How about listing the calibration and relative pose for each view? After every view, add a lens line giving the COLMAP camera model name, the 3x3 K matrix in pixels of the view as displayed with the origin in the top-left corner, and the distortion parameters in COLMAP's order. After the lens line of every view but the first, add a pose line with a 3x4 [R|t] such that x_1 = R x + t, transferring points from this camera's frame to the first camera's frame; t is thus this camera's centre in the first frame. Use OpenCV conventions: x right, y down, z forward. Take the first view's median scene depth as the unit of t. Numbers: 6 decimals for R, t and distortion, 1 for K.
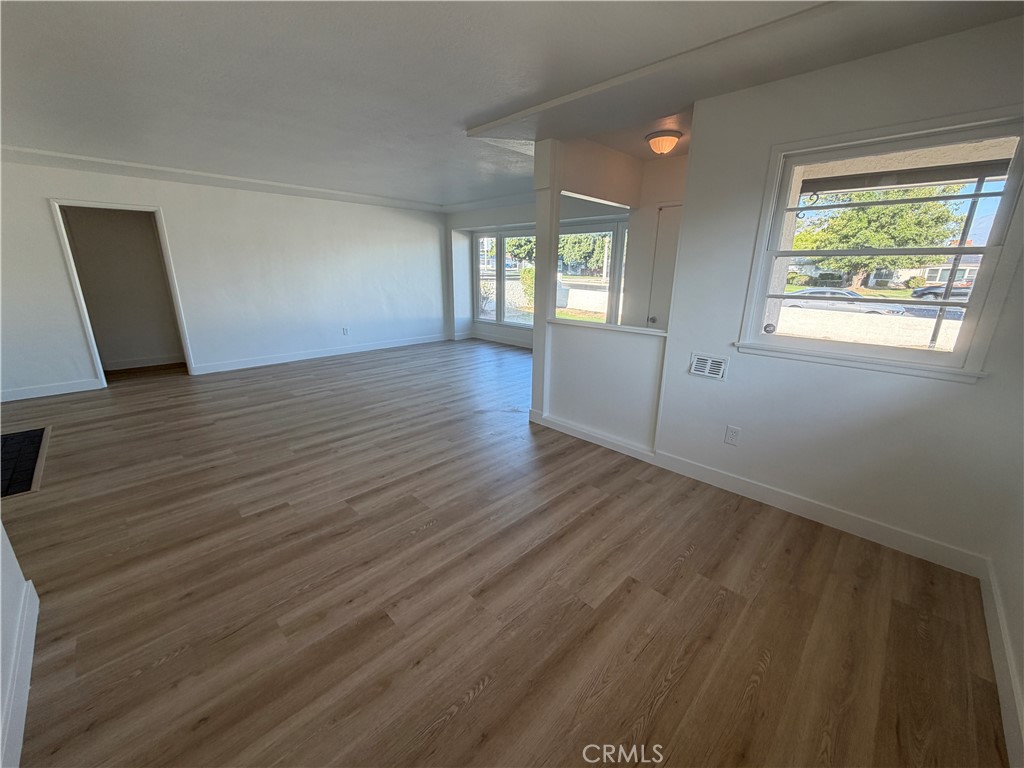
lens RADIAL K [[404.7, 0, 510.9], [0, 404.7, 383.5], [0, 0, 1]] dist [-0.001906, 0.000716]
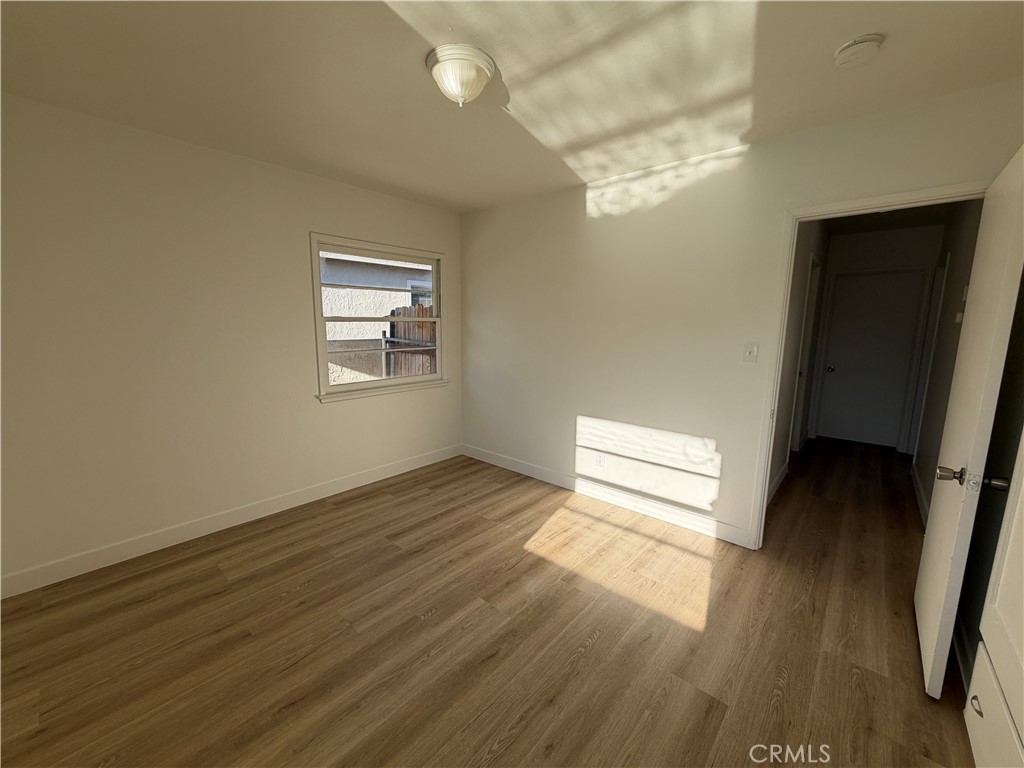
lens RADIAL K [[404.7, 0, 513.7], [0, 404.7, 382.7], [0, 0, 1]] dist [-0.001906, 0.000716]
pose [[0.998257, -0.017600, 0.056326, -0.407059], [0.024872, 0.991051, -0.131147, 0.116350], [-0.053514, 0.132319, 0.989762, -0.381702]]
